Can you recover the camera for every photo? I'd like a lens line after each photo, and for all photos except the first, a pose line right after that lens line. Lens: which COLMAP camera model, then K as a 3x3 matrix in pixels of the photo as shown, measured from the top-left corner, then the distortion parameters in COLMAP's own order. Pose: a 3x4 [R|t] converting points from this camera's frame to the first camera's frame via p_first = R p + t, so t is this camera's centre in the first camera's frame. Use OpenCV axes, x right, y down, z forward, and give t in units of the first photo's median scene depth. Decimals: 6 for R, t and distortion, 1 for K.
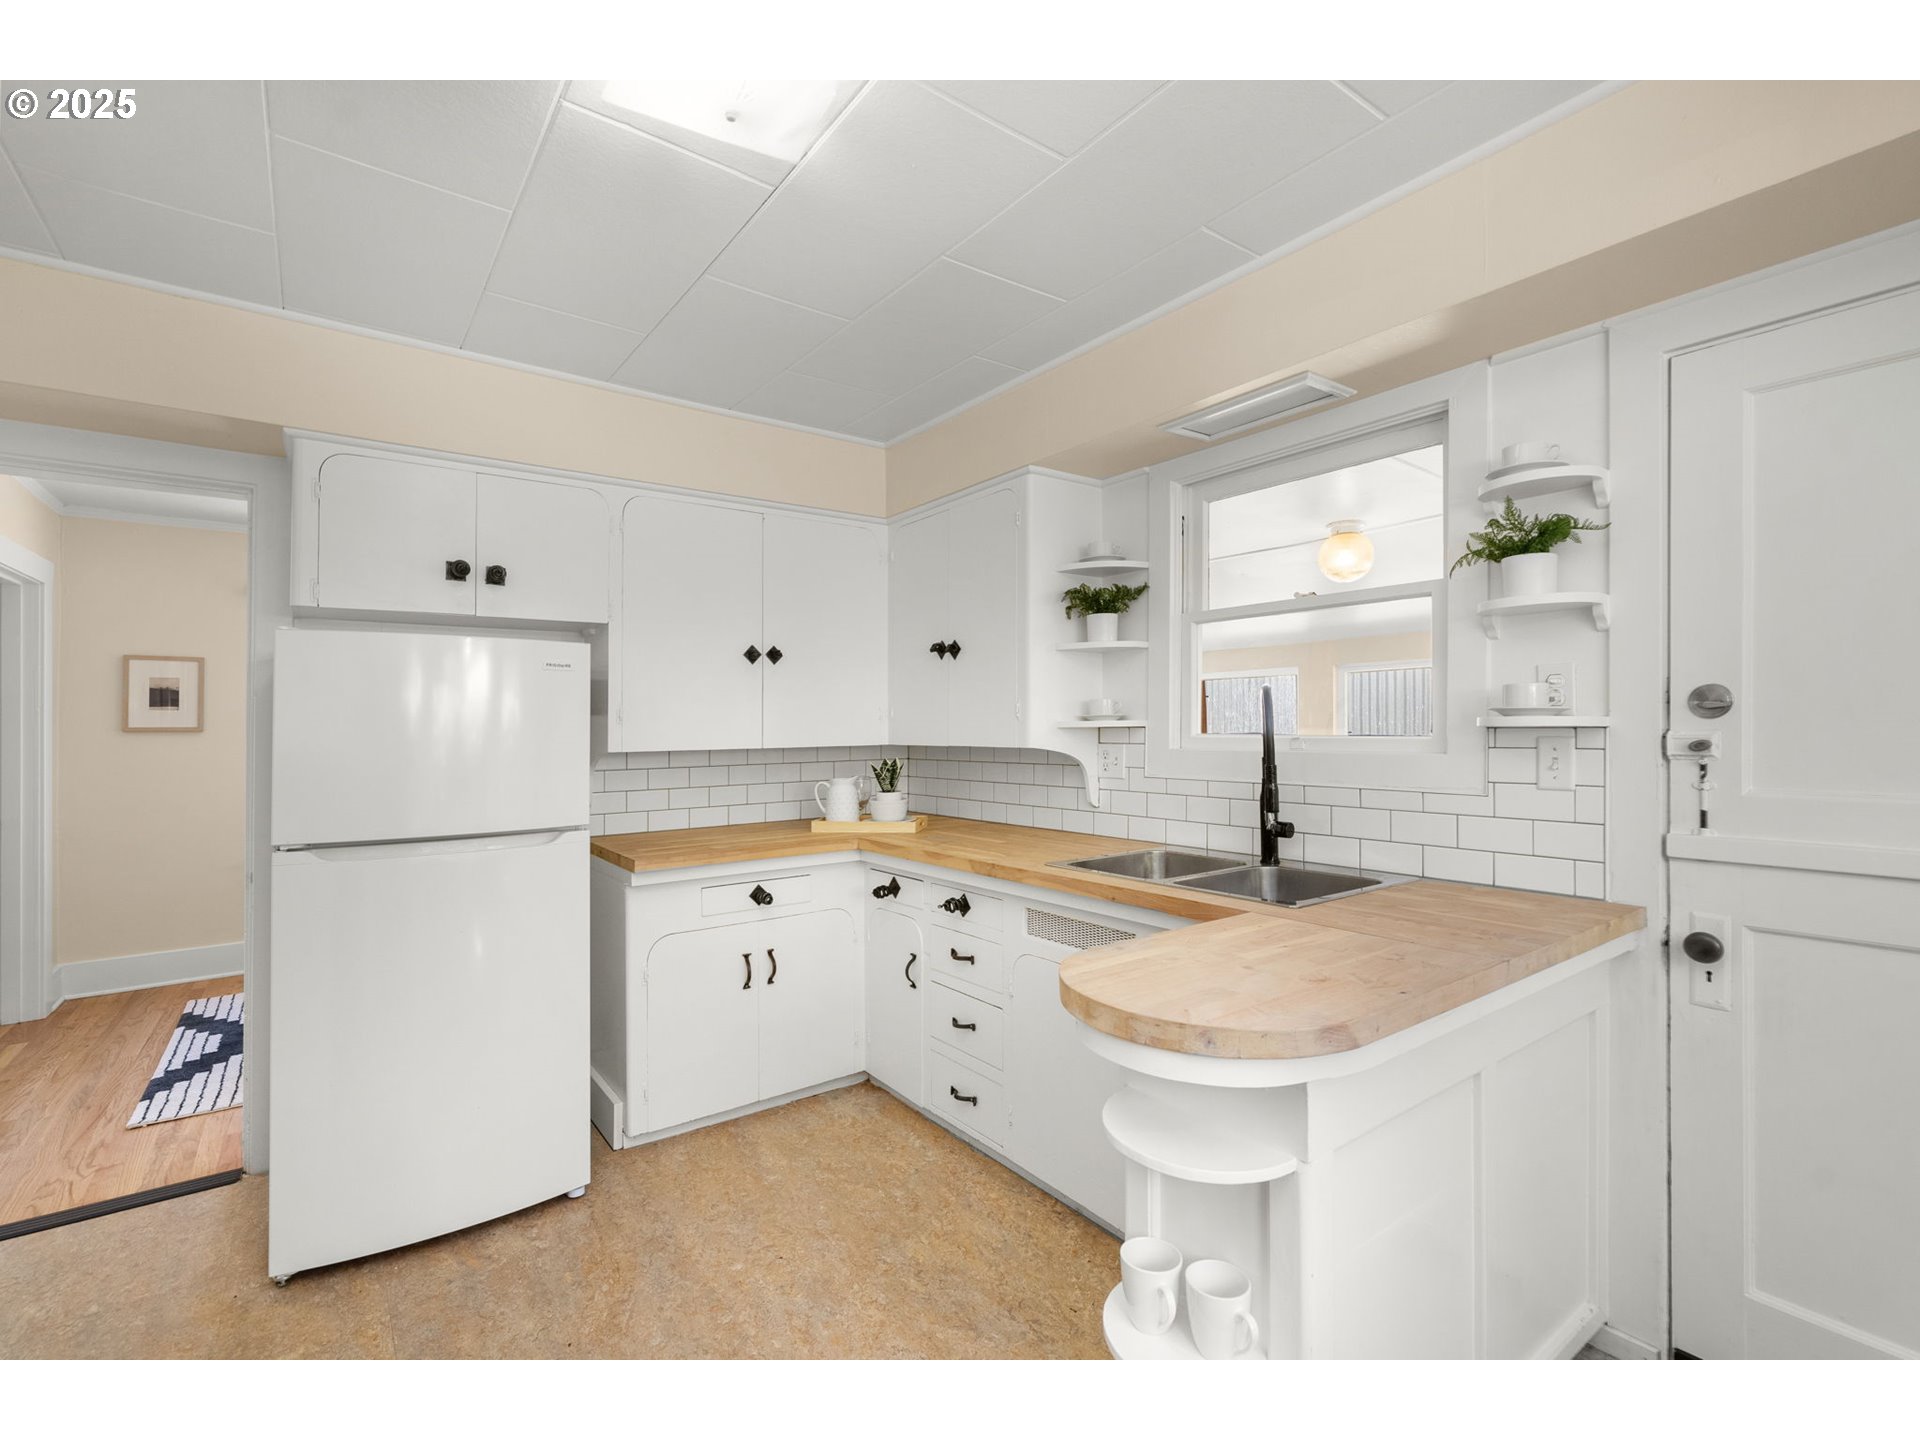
lens RADIAL K [[872.9, 0, 961.0], [0, 872.9, 723.6], [0, 0, 1]] dist [0.002551, 0.000431]
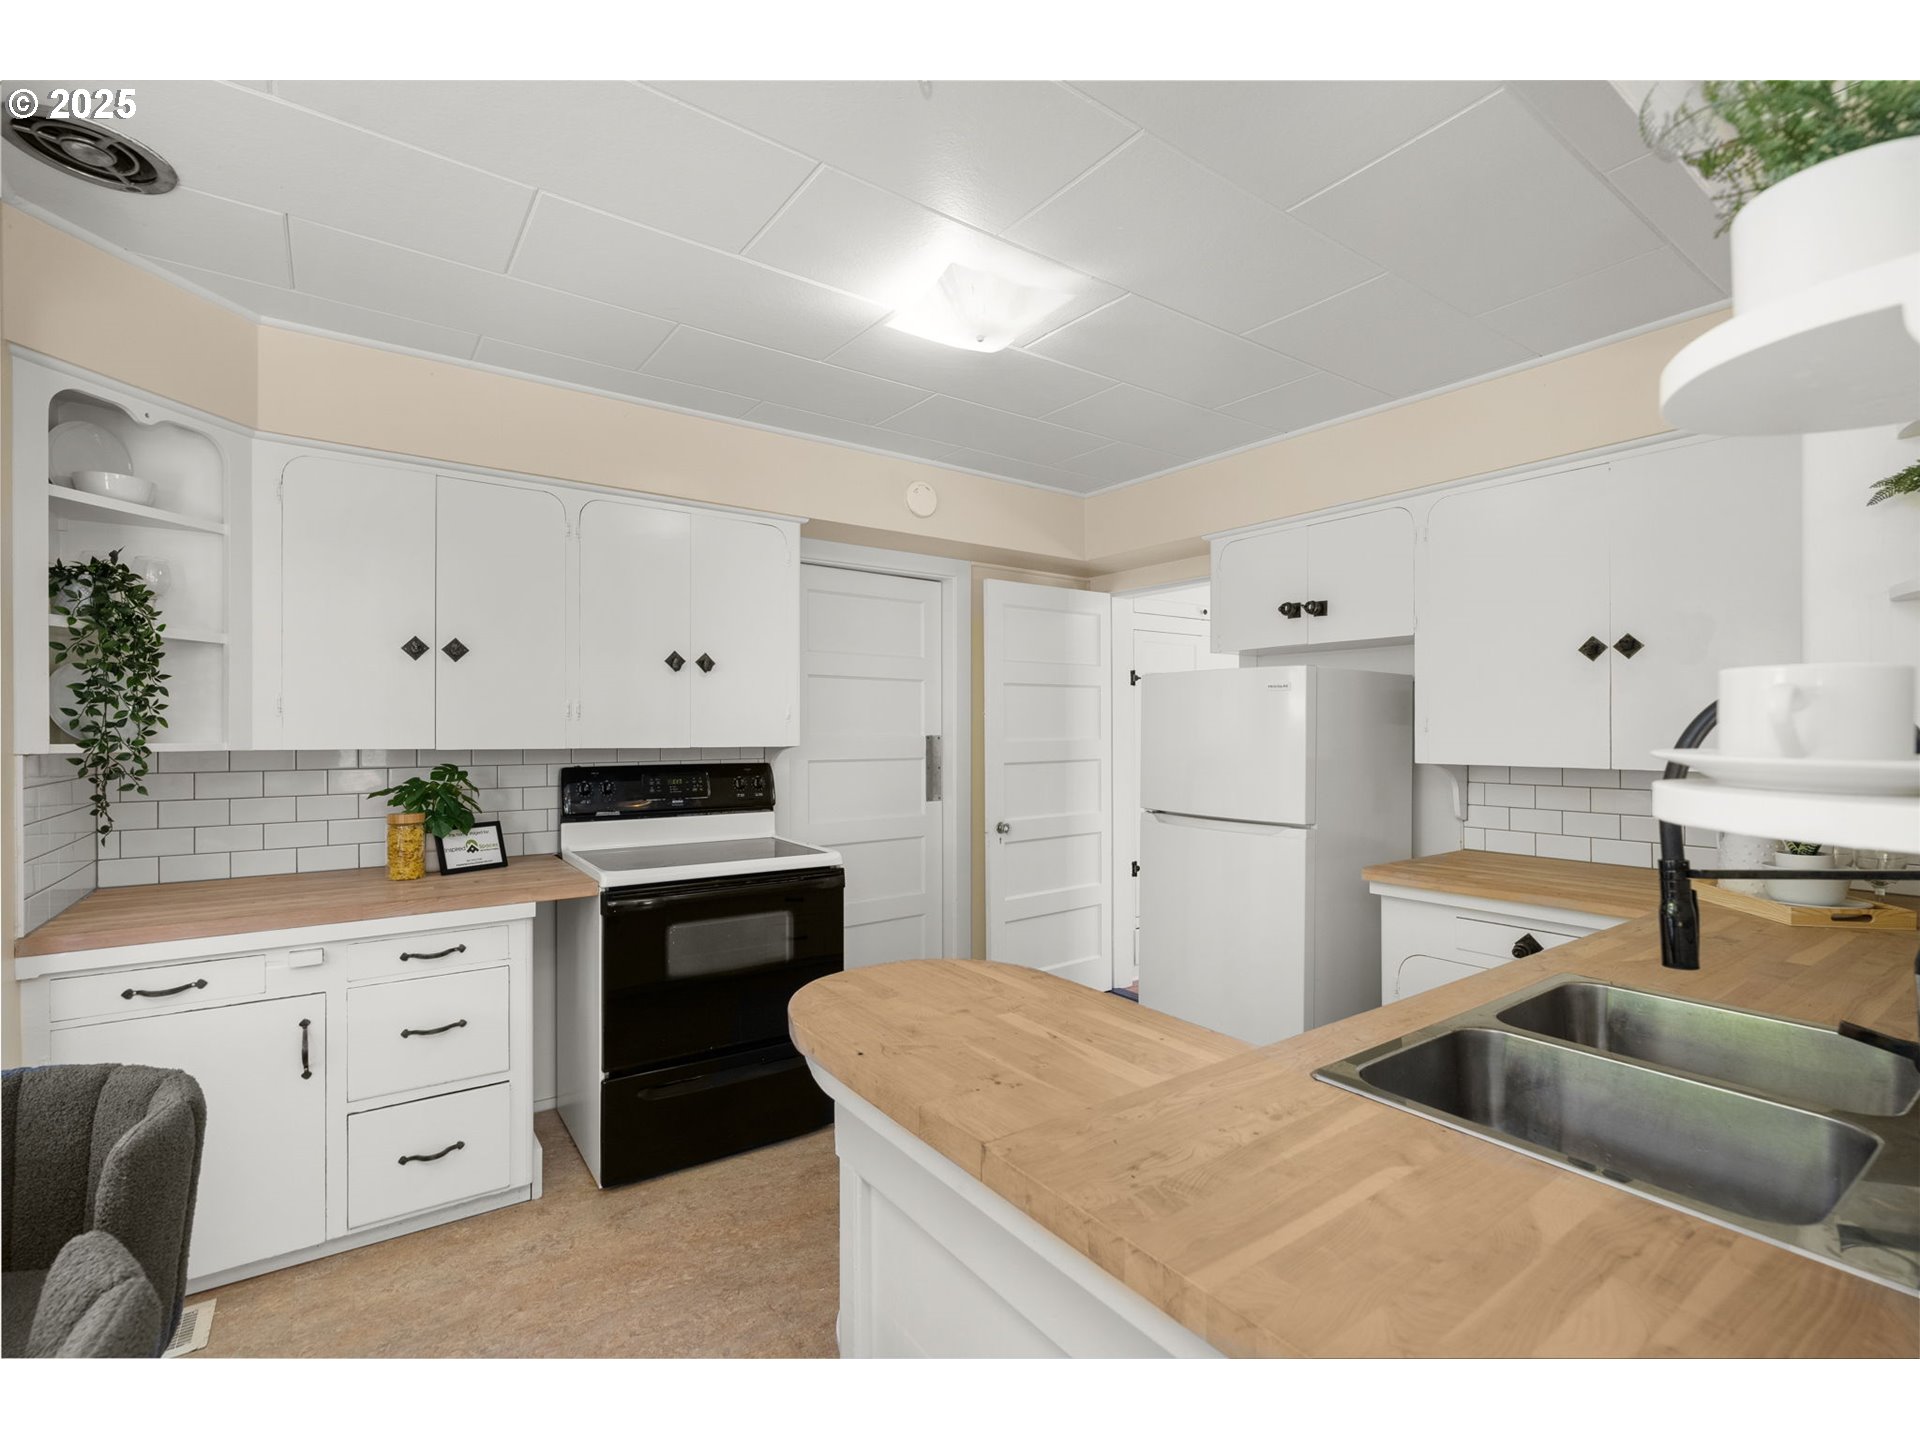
lens RADIAL K [[872.9, 0, 954.7], [0, 872.9, 725.3], [0, 0, 1]] dist [0.002551, 0.000431]
pose [[-0.020532, 0.009307, -0.999746, 0.494448], [0.000756, 0.999957, 0.009294, -0.015583], [0.999789, -0.000565, -0.020538, 0.391647]]
